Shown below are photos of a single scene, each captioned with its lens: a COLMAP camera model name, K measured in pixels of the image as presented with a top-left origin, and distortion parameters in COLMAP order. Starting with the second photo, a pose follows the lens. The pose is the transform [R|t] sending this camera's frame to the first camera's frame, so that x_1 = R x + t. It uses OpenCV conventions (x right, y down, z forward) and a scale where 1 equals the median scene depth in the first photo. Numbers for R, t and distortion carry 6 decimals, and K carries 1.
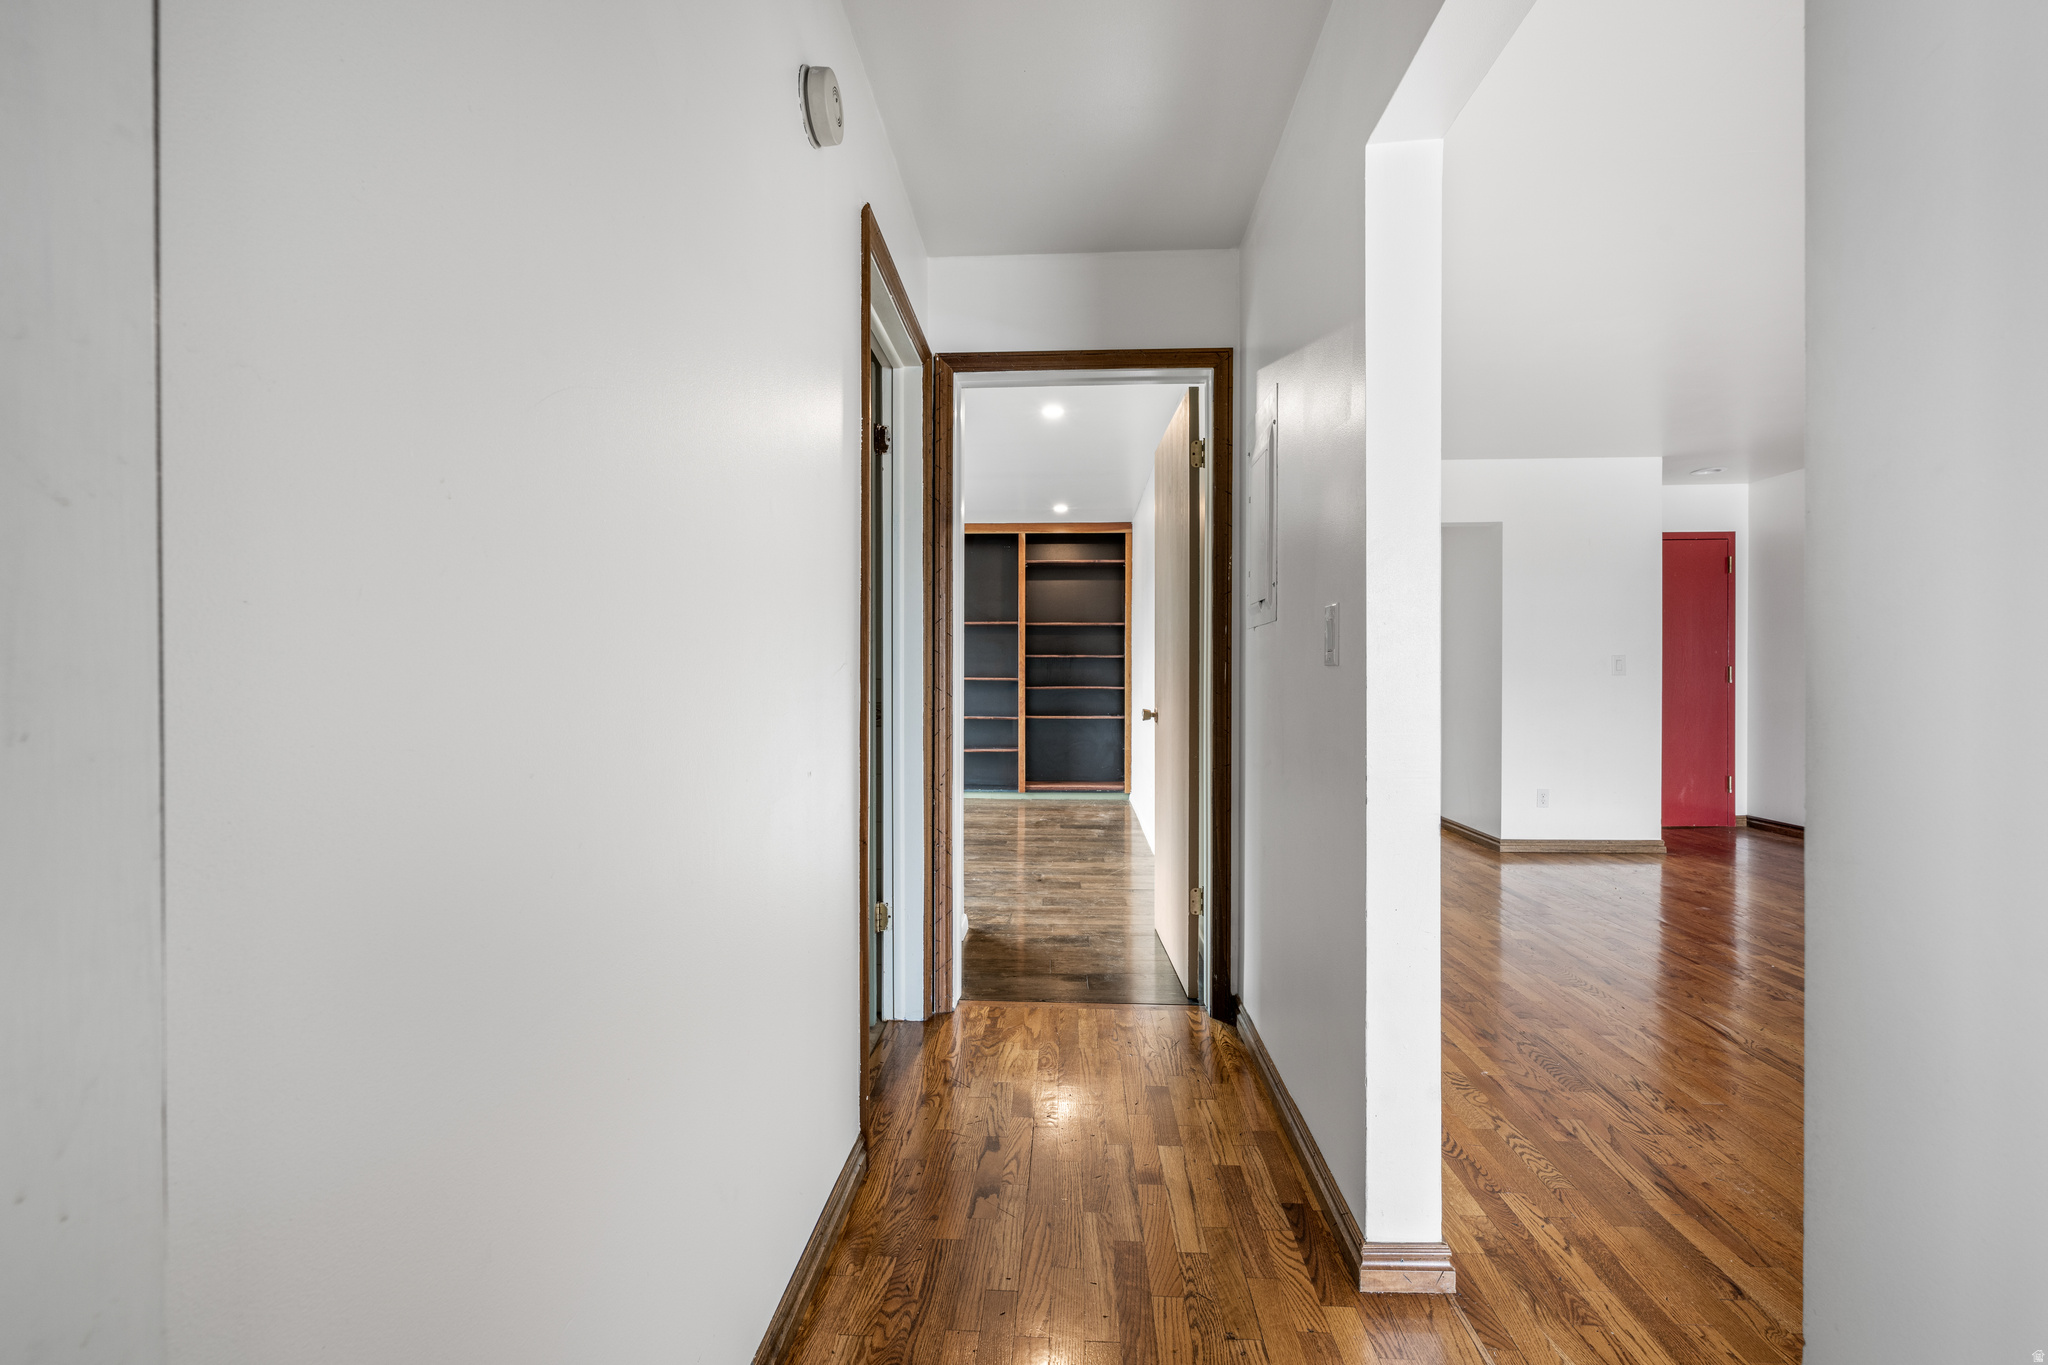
lens RADIAL K [[836.1, 0, 1051.2], [0, 836.1, 681.1], [0, 0, 1]] dist [0.000942, -0.000043]
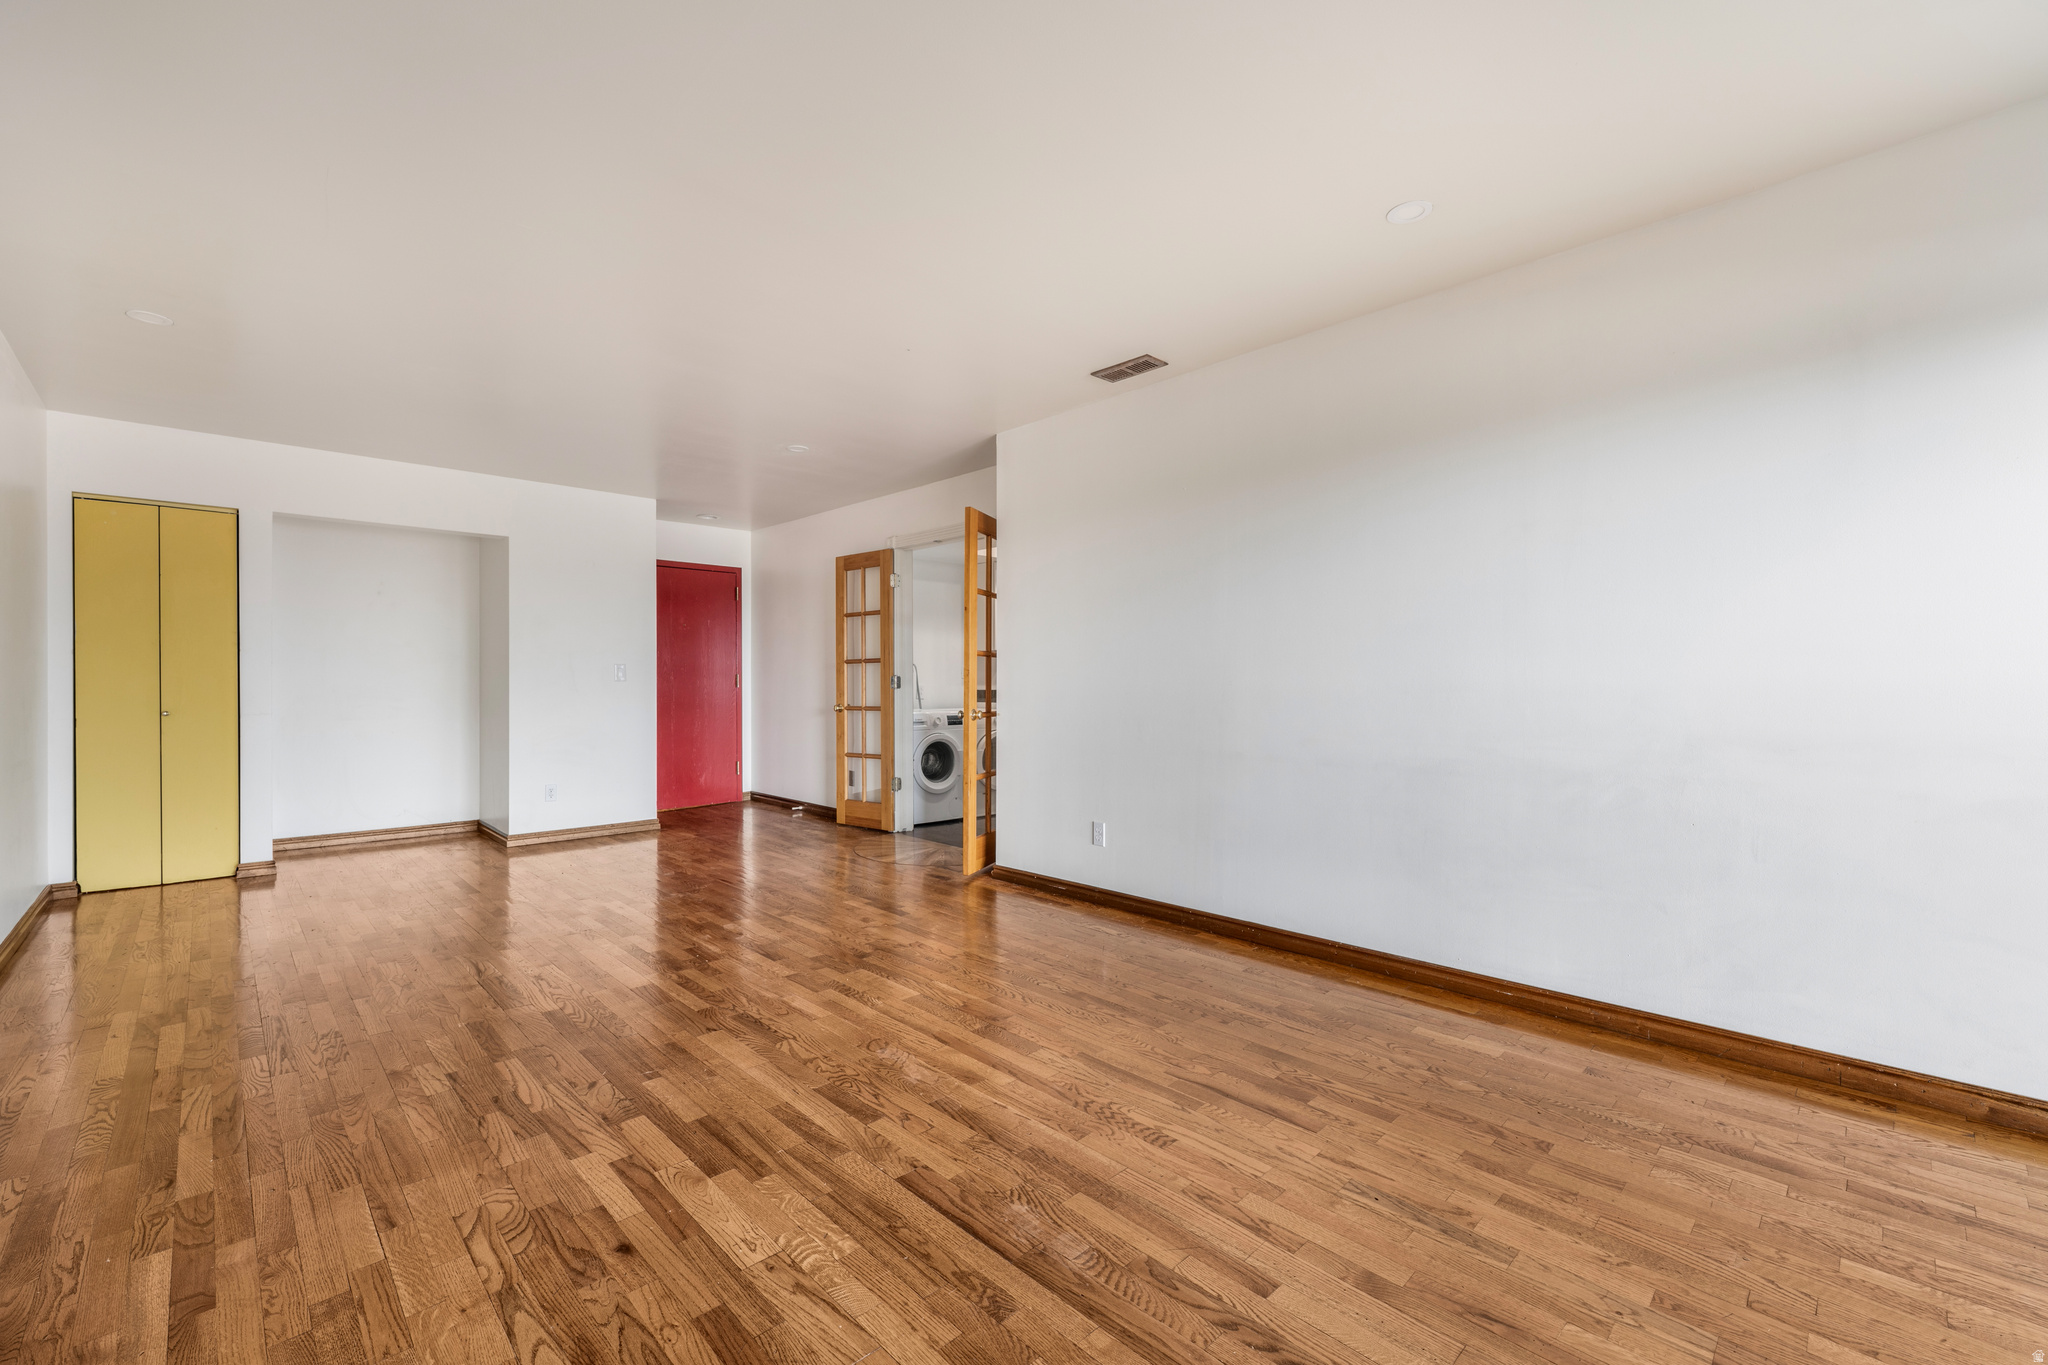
lens RADIAL K [[836.1, 0, 1014.5], [0, 836.1, 694.4], [0, 0, 1]] dist [0.000942, -0.000043]
pose [[0.694065, -0.008631, 0.719861, 0.156645], [0.003048, 0.999954, 0.009051, 0.001673], [-0.719906, -0.004088, 0.694059, -0.141101]]
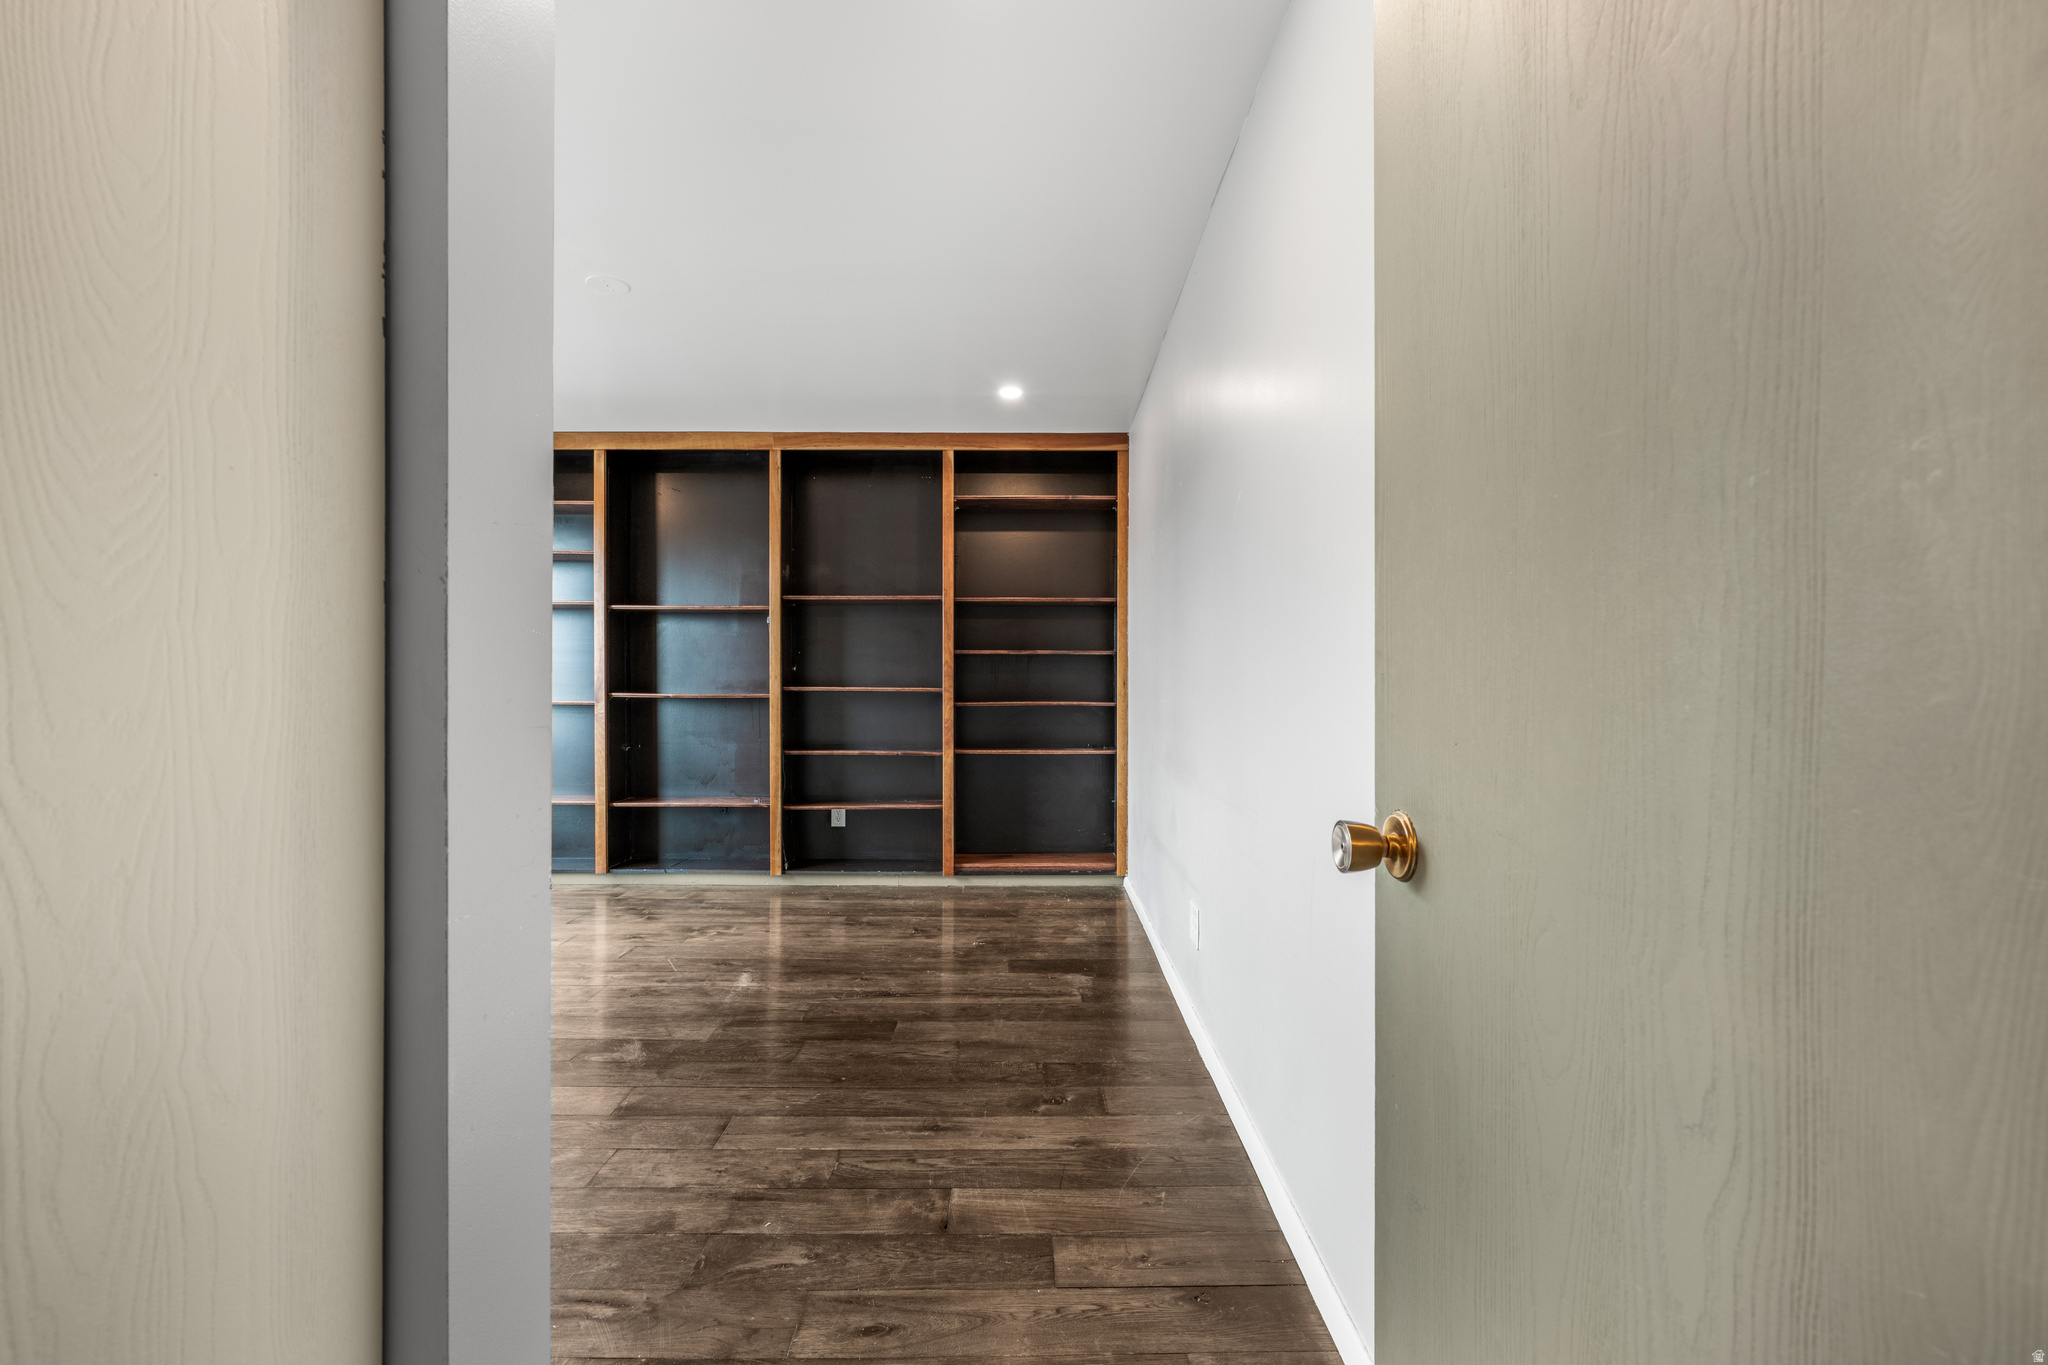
lens RADIAL K [[836.1, 0, 1021.6], [0, 836.1, 695.1], [0, 0, 1]] dist [0.000942, -0.000043]
pose [[0.999915, -0.000081, 0.013060, 0.010687], [-0.000019, 0.999971, 0.007626, -0.003138], [-0.013060, -0.007626, 0.999886, 0.392853]]
